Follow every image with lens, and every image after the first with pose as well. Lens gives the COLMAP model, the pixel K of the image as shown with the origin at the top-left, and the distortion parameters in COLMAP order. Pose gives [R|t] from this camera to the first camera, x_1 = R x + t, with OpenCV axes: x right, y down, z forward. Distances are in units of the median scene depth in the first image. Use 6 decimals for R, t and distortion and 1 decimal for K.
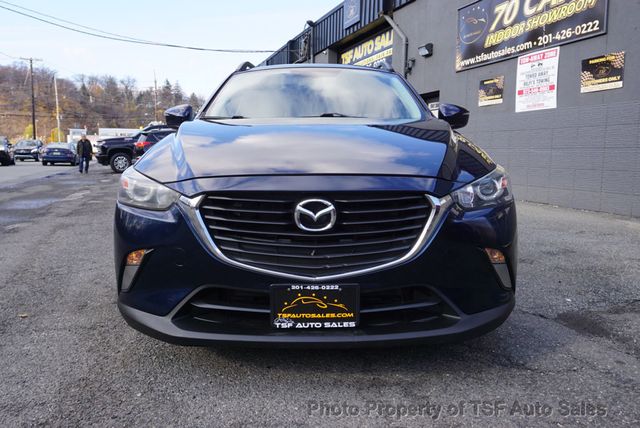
lens RADIAL K [[523.5, 0, 322.6], [0, 523.5, 212.3], [0, 0, 1]] dist [-0.030077, 0.021534]
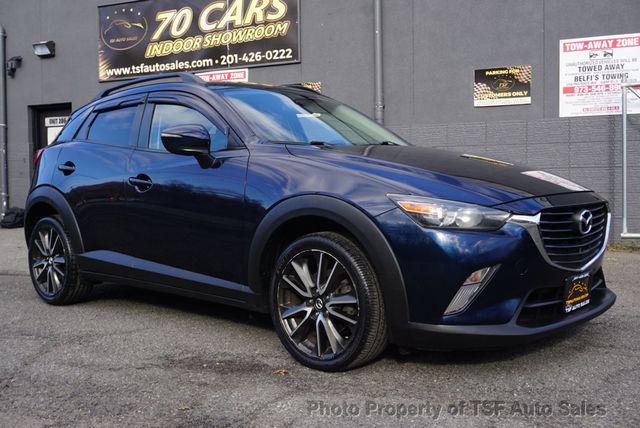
lens RADIAL K [[682.6, 0, 323.2], [0, 682.6, 213.6], [0, 0, 1]] dist [-0.008767, 0.000000]
pose [[0.676197, -0.053036, 0.734809, -0.388682], [0.101232, 0.994633, -0.021368, -0.010456], [-0.729733, 0.088835, 0.677937, 0.062677]]
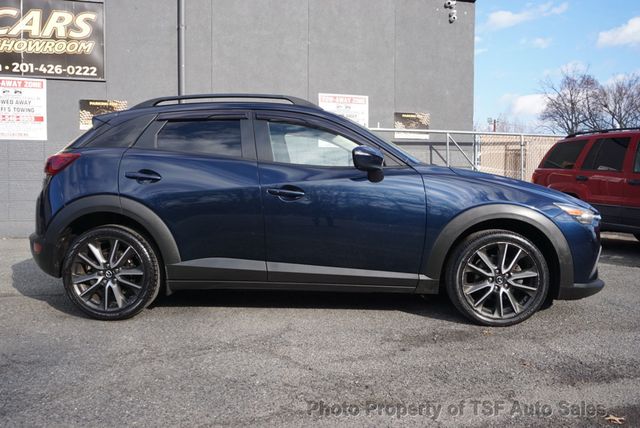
lens RADIAL K [[523.5, 0, 318.6], [0, 523.5, 217.6], [0, 0, 1]] dist [-0.030077, 0.021534]
pose [[0.045545, -0.069846, 0.996517, -0.531568], [0.108063, 0.992043, 0.064594, -0.061434], [-0.993100, 0.104745, 0.052730, 0.445115]]
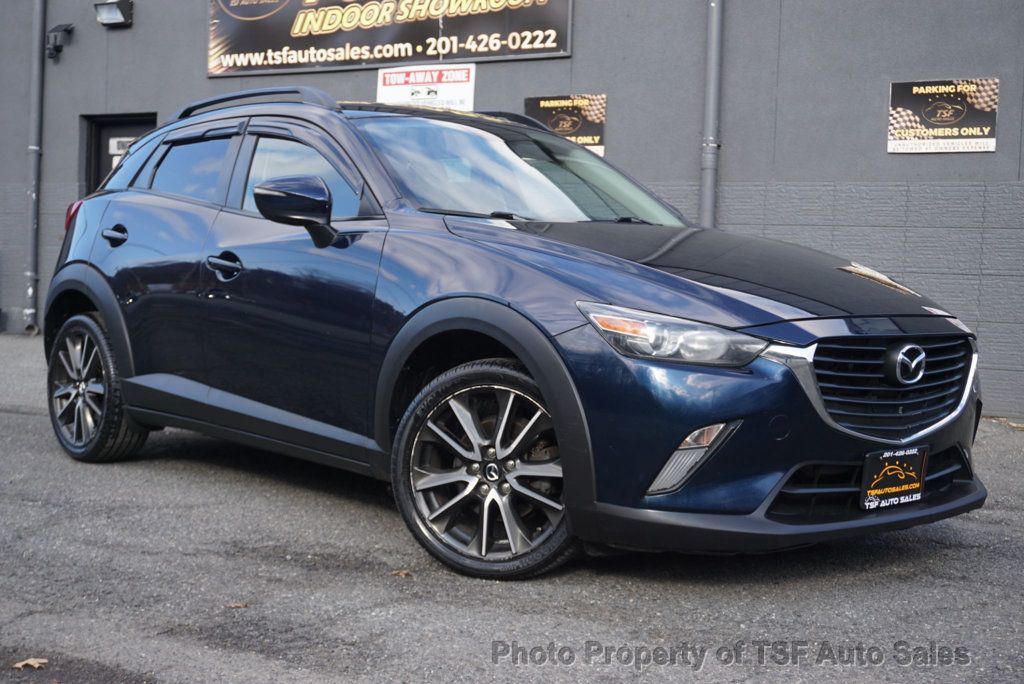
lens RADIAL K [[1382.8, 0, 540.0], [0, 1382.8, 340.0], [0, 0, 1]] dist [-0.005152, 0.000000]
pose [[0.742020, -0.013897, 0.670234, -0.420487], [0.046128, 0.998474, -0.030366, 0.001325], [-0.668789, 0.053449, 0.741528, -0.053487]]
